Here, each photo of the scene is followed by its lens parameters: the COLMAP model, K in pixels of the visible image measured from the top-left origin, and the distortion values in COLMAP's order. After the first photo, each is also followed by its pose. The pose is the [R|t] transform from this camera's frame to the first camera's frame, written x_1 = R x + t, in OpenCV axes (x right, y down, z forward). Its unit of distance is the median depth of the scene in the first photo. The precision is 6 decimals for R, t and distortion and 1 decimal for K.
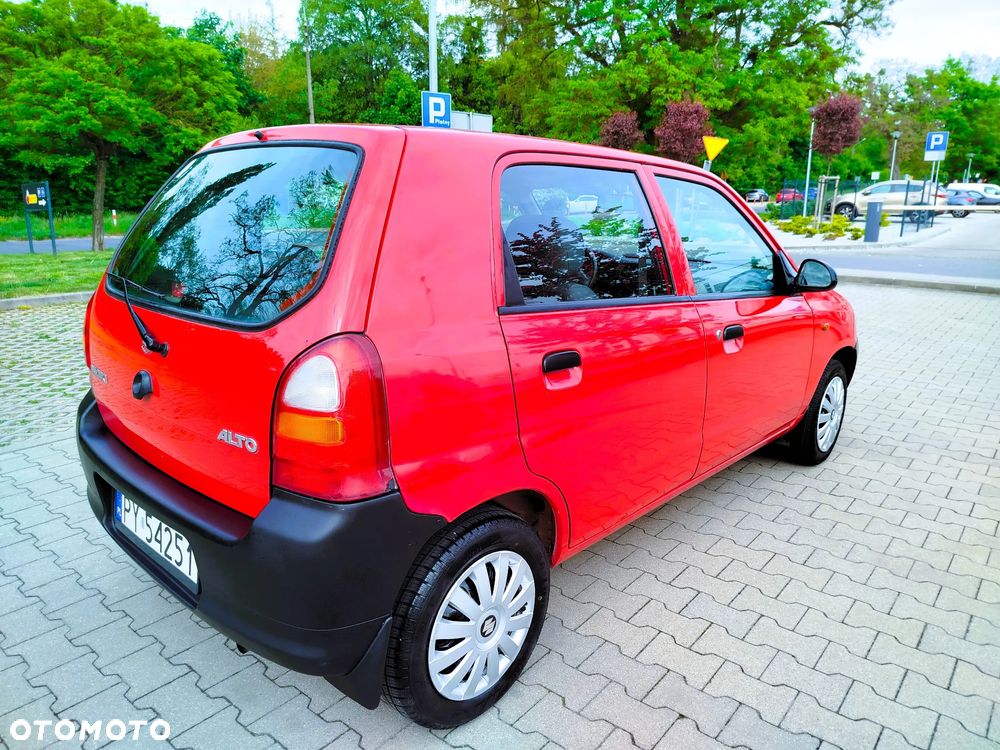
lens RADIAL K [[698.9, 0, 503.8], [0, 698.9, 373.0], [0, 0, 1]] dist [0.033355, -0.038762]
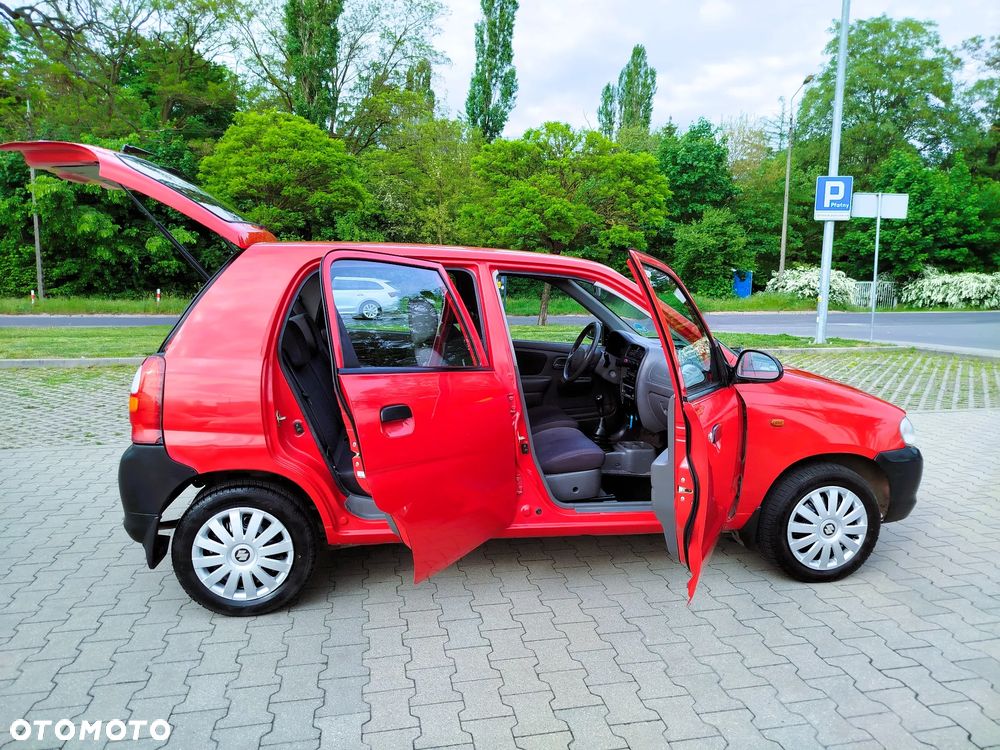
lens RADIAL K [[698.9, 0, 503.8], [0, 698.9, 373.0], [0, 0, 1]] dist [0.033355, -0.038762]
pose [[0.774315, 0.081935, -0.627474, 0.149218], [-0.154064, 0.986155, -0.061346, -0.003465], [0.613760, 0.144172, 0.776217, 0.009505]]
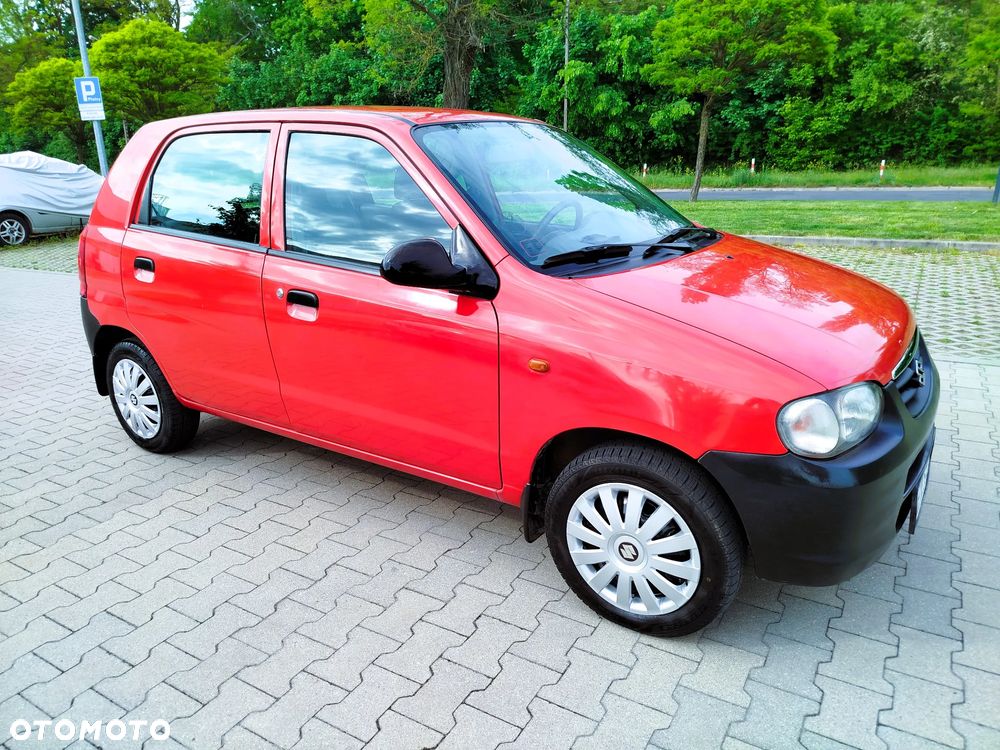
lens RADIAL K [[698.9, 0, 503.8], [0, 698.9, 373.0], [0, 0, 1]] dist [0.033355, -0.038762]
pose [[0.147717, 0.280064, -0.948548, 0.199796], [-0.209979, 0.946086, 0.246637, -0.039026], [0.966483, 0.162743, 0.198560, 0.169098]]
